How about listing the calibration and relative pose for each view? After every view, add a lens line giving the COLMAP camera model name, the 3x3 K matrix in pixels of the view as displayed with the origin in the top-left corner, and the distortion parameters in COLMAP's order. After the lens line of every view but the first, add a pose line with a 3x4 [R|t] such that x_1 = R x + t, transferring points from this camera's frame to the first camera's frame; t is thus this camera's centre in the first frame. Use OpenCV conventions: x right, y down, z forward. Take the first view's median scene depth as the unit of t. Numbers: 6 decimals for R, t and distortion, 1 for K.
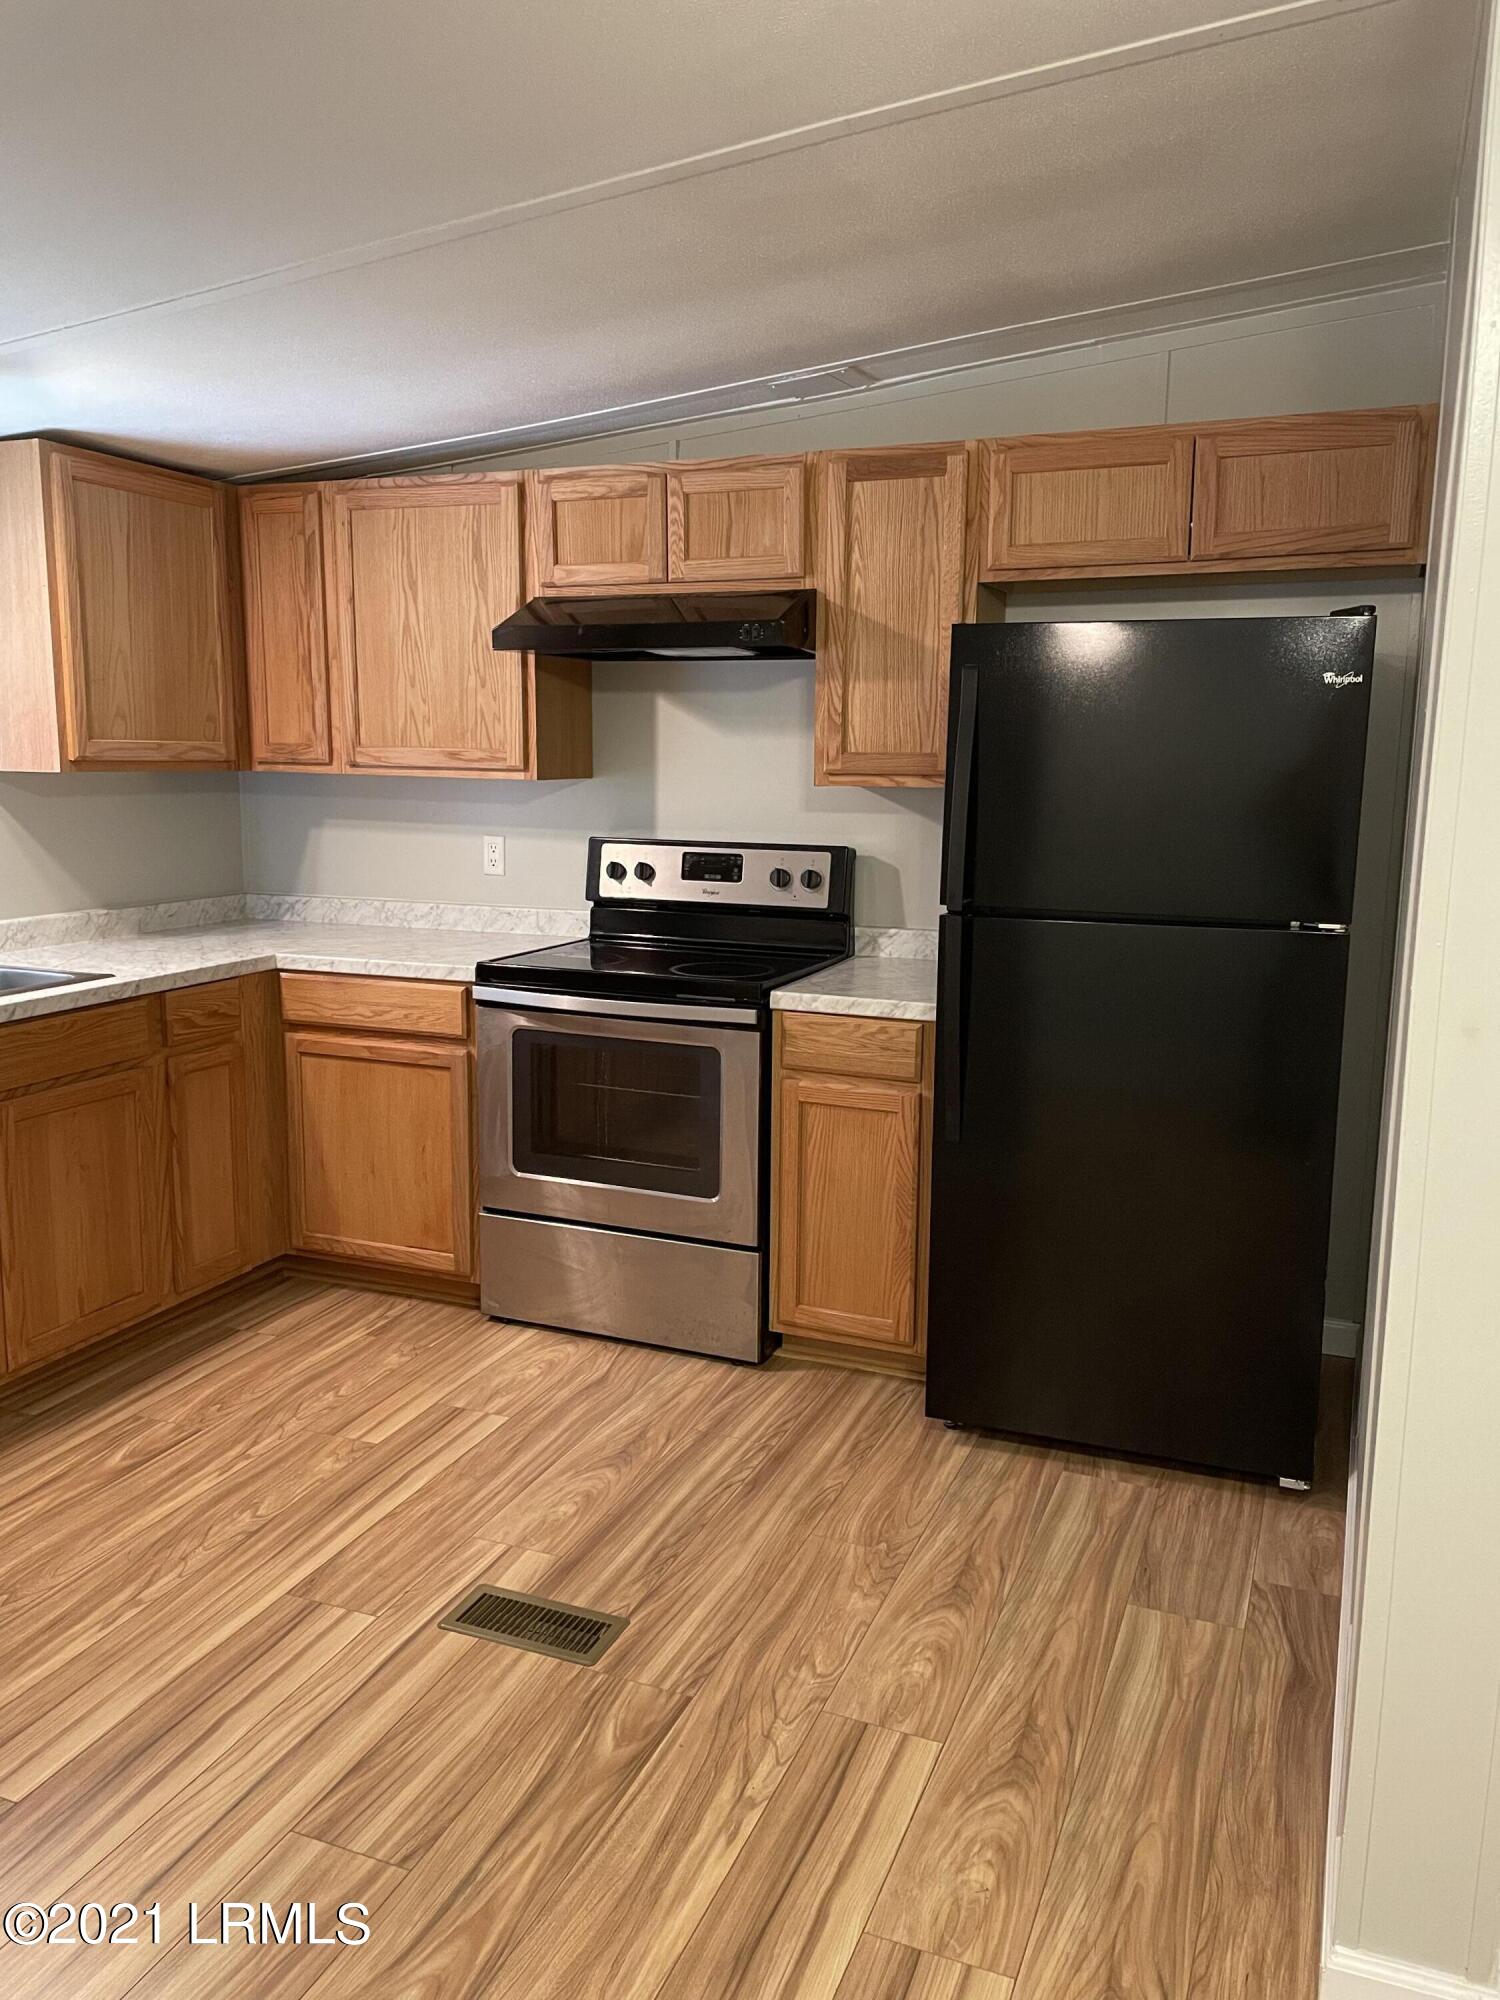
lens RADIAL K [[1548.2, 0, 750.0], [0, 1548.2, 1000.0], [0, 0, 1]] dist [0.110704, -0.124663]
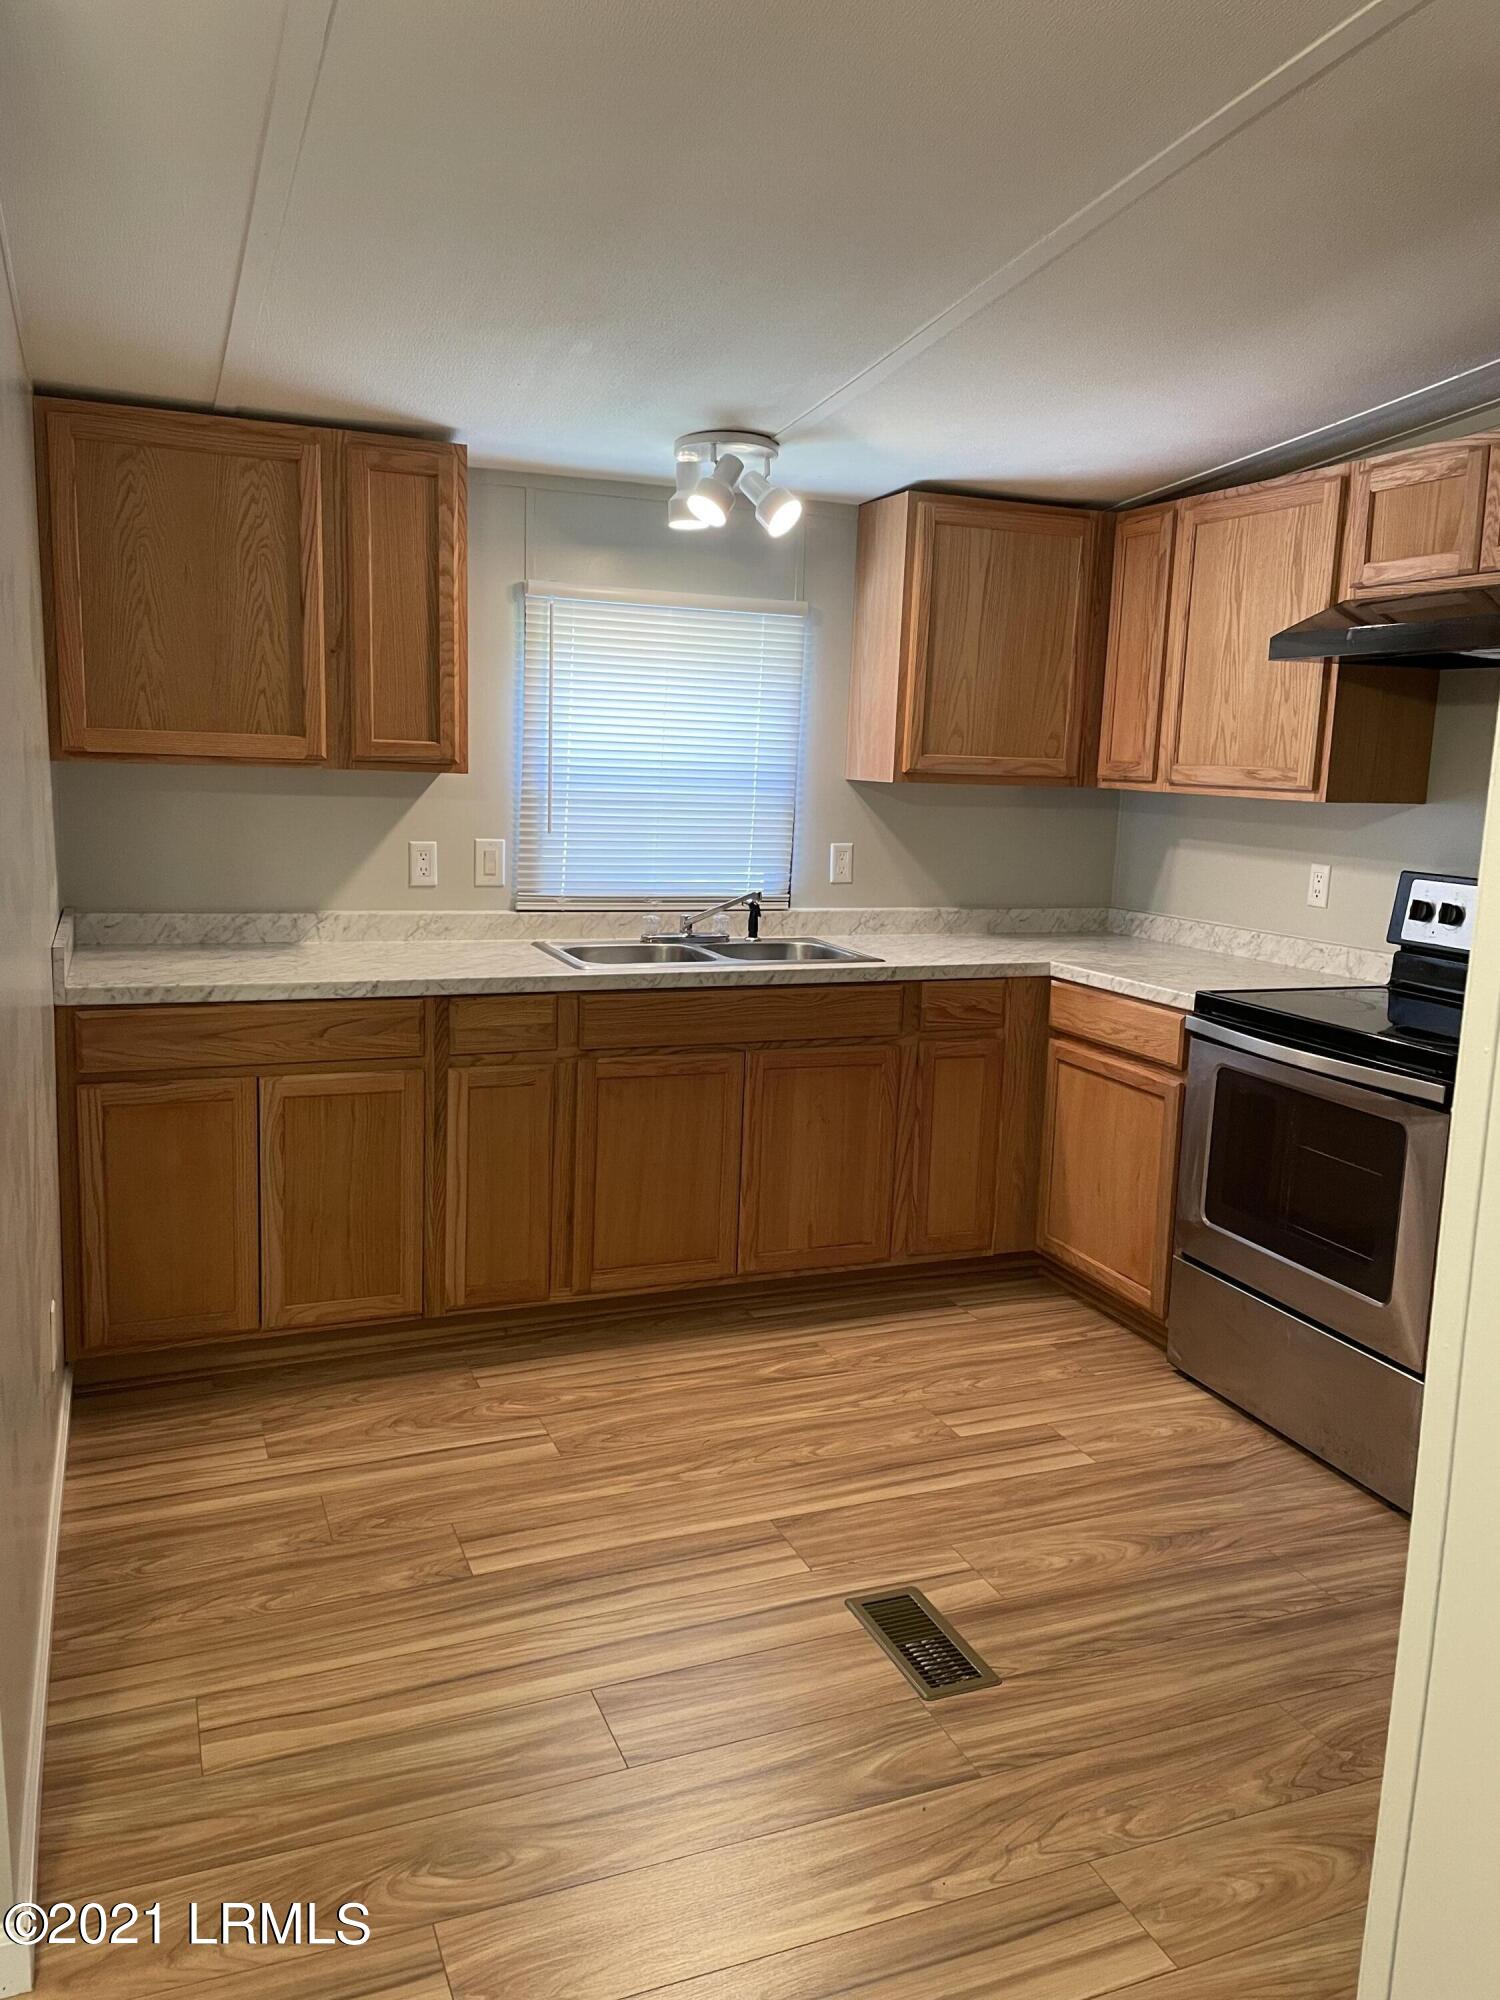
lens RADIAL K [[1540.1, 0, 740.3], [0, 1540.1, 996.7], [0, 0, 1]] dist [0.106557, -0.116604]
pose [[0.695340, 0.128768, -0.707051, 0.294345], [-0.144892, 0.988734, 0.037576, -0.015829], [0.703924, 0.076319, 0.706163, 0.136622]]
